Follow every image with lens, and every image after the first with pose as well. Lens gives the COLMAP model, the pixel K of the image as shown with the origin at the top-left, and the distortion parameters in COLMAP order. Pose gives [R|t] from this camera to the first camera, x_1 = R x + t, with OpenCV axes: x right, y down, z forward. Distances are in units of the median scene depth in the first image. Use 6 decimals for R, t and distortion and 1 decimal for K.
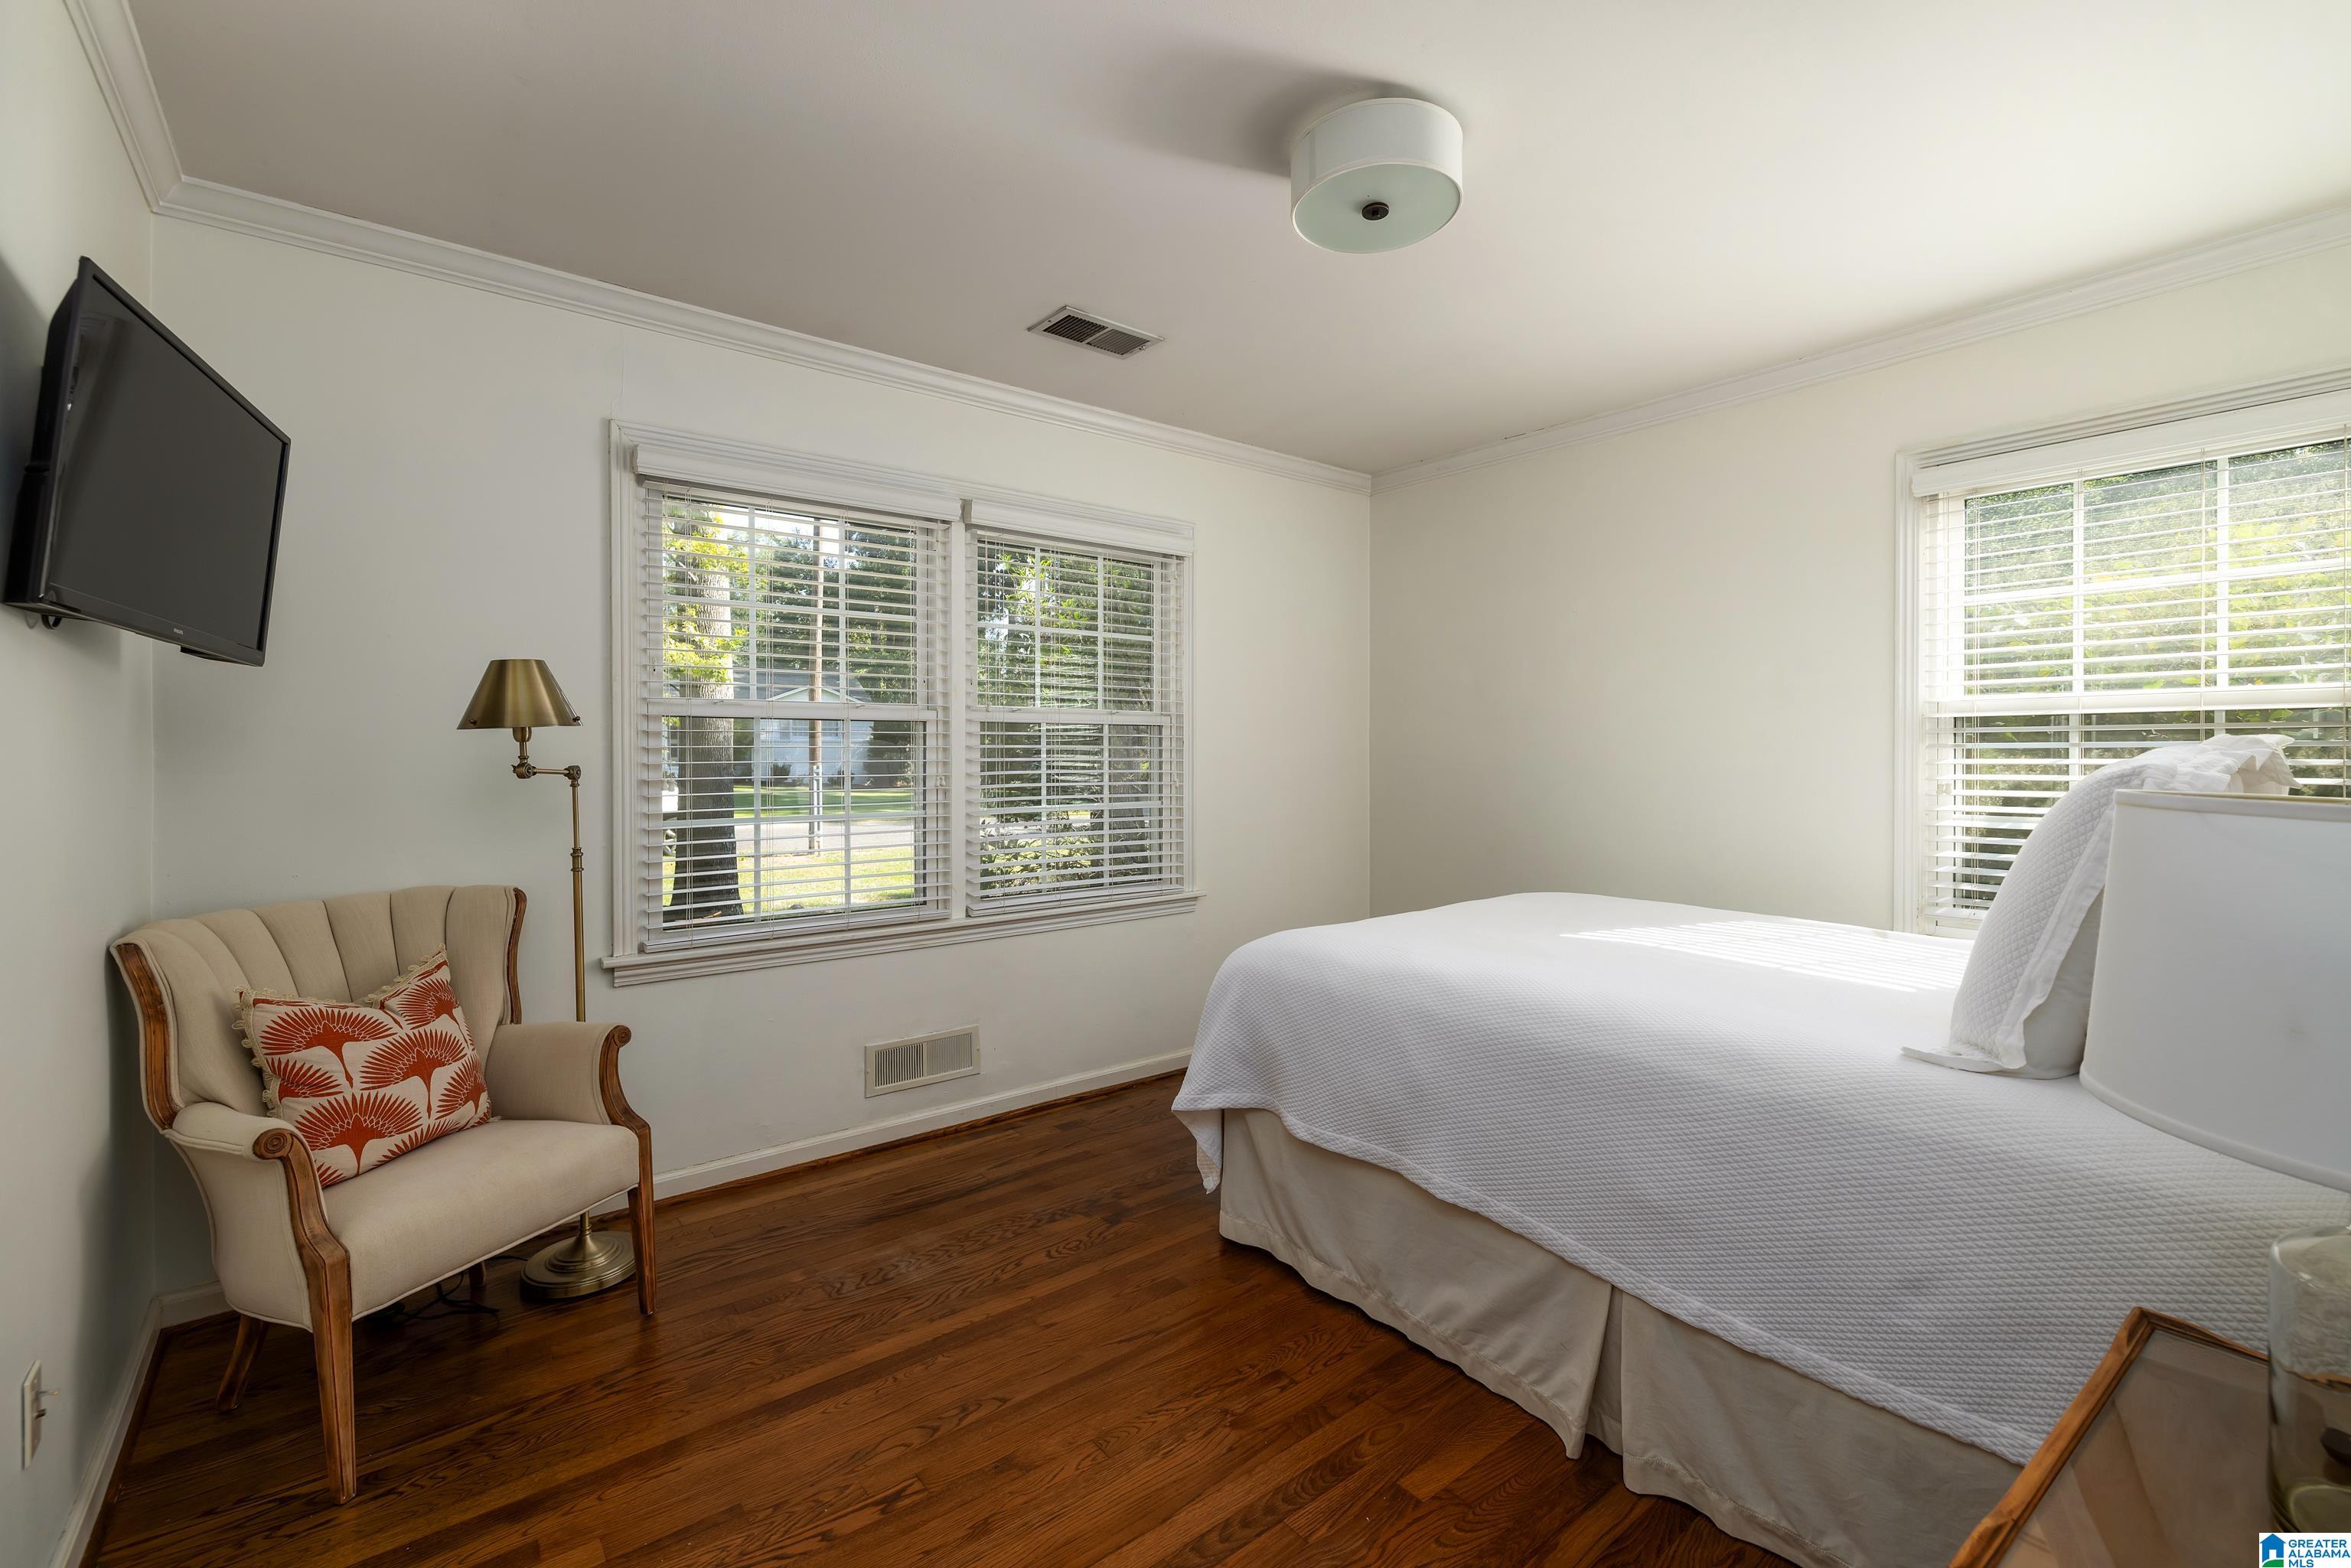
lens RADIAL K [[1015.4, 0, 1172.2], [0, 1015.4, 777.4], [0, 0, 1]] dist [0.002322, 0.000327]
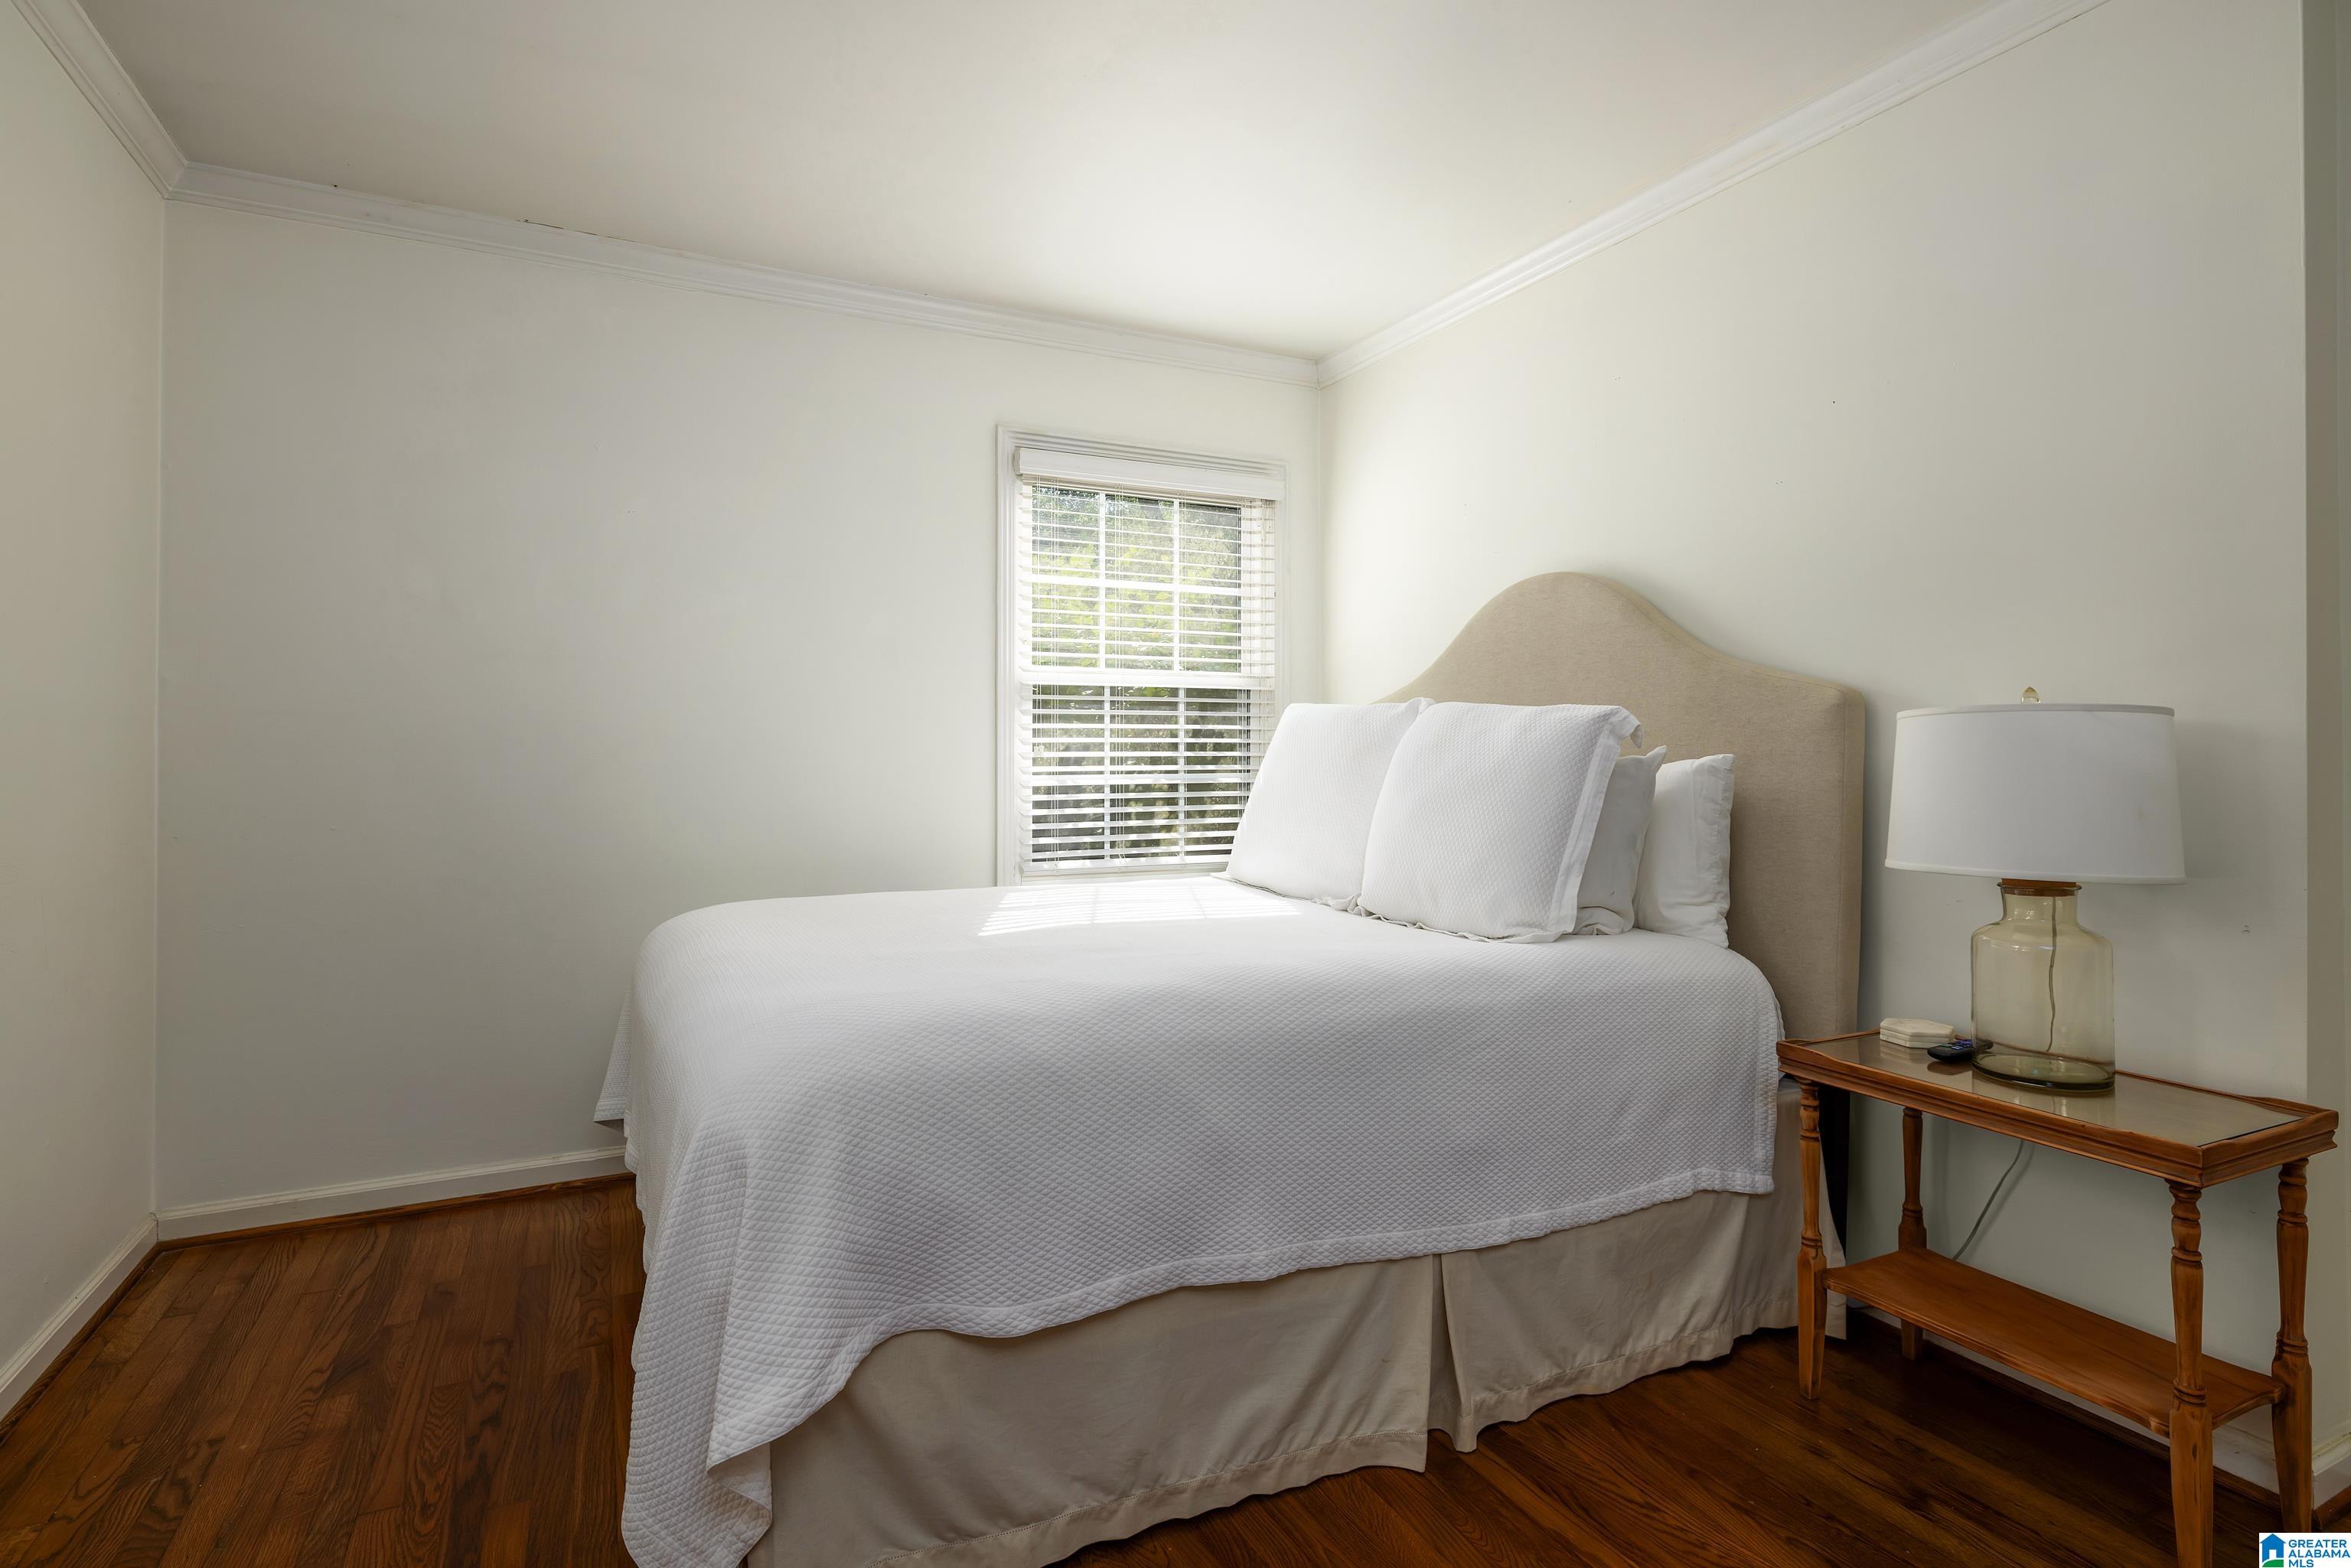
lens RADIAL K [[1169.3, 0, 1164.3], [0, 1169.3, 739.8], [0, 0, 1]] dist [-0.003223, -0.000212]
pose [[0.205141, 0.008166, 0.978698, -0.536896], [0.023716, 0.999630, -0.013312, 0.025085], [-0.978445, 0.025942, 0.204872, 0.798518]]
